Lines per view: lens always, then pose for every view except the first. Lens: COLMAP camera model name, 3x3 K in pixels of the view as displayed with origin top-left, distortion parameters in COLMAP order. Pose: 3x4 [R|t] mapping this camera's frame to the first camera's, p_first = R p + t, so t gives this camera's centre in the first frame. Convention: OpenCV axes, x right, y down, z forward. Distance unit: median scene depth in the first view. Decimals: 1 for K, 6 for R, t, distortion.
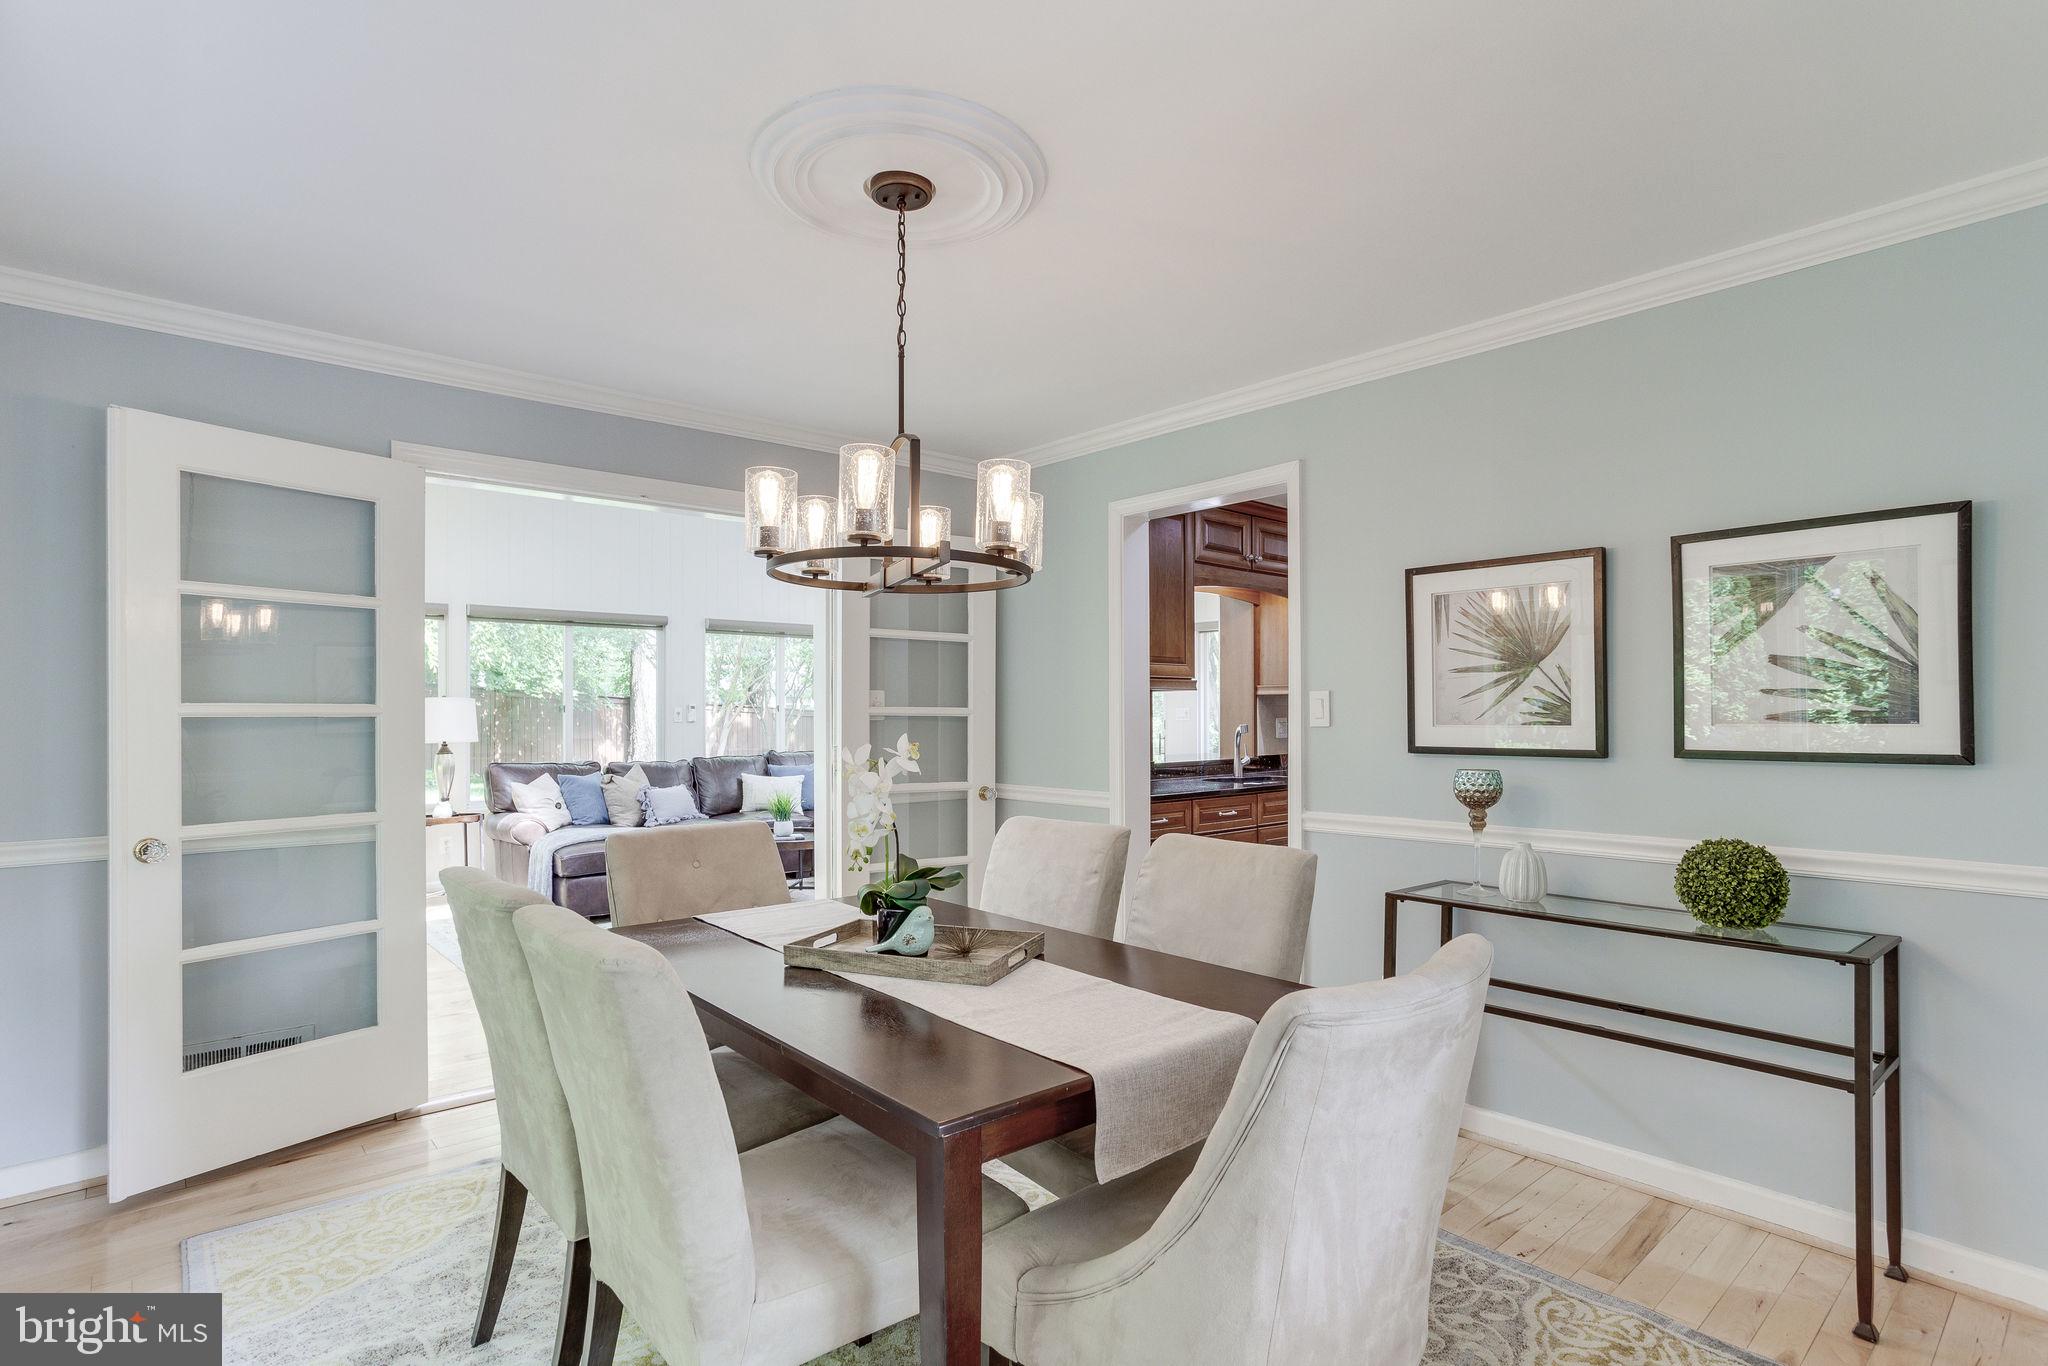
lens RADIAL K [[1014.3, 0, 1024.0], [0, 1014.3, 720.7], [0, 0, 1]] dist [0.000168, 0.000072]
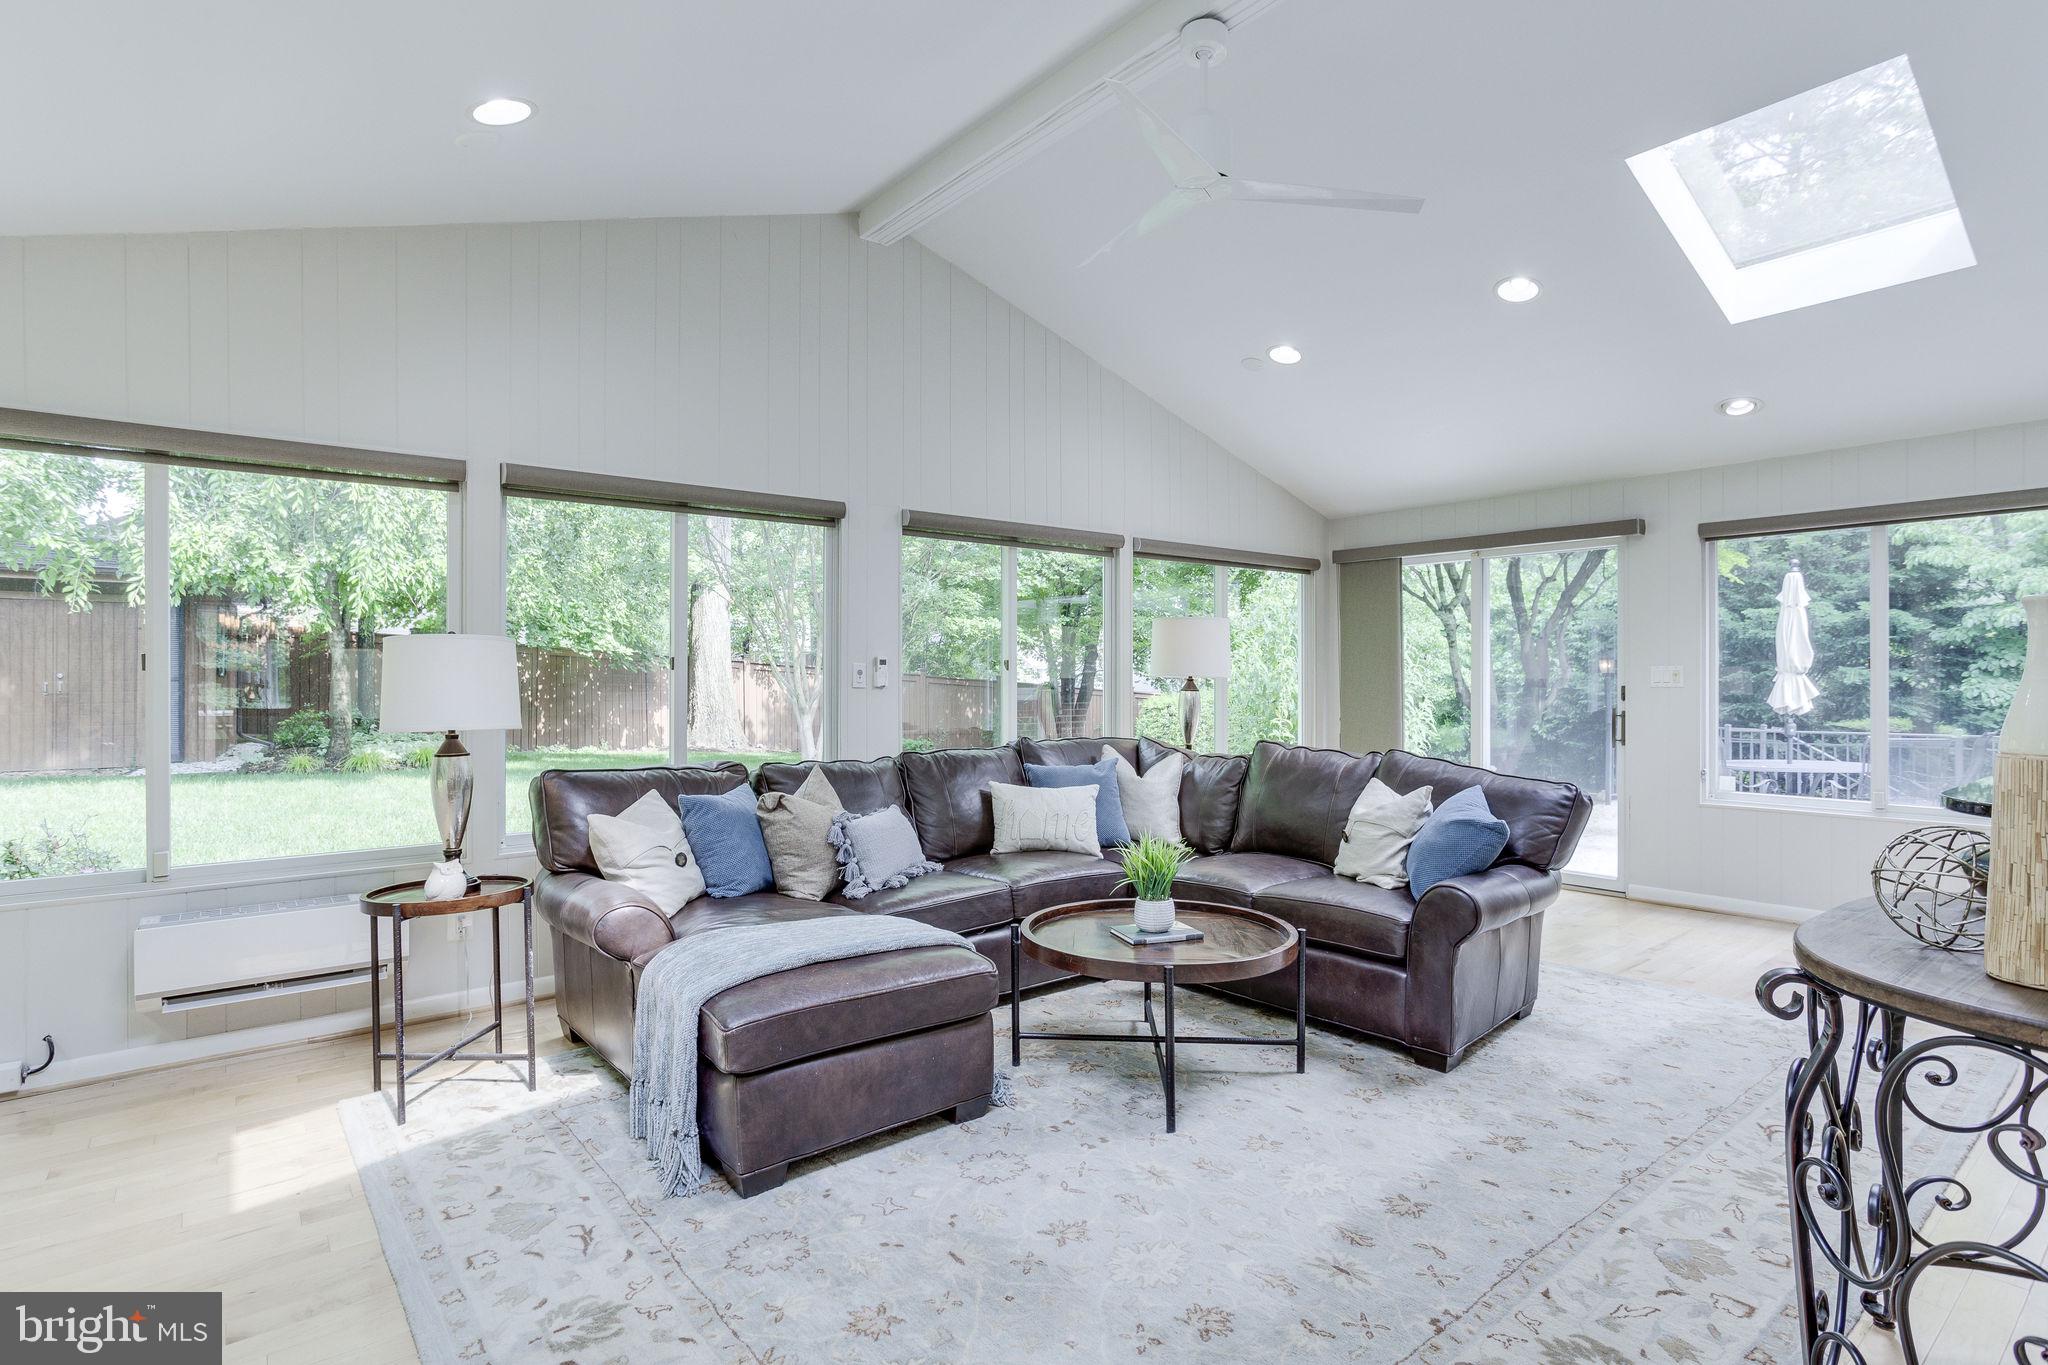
lens RADIAL K [[1014.0, 0, 1024.0], [0, 1014.0, 682.5], [0, 0, 1]] dist [-0.033097, -0.000126]
pose [[0.999617, 0.001890, -0.027597, -0.263346], [-0.001956, 0.999995, -0.002379, -0.000477], [0.027593, 0.002432, 0.999616, 0.487197]]
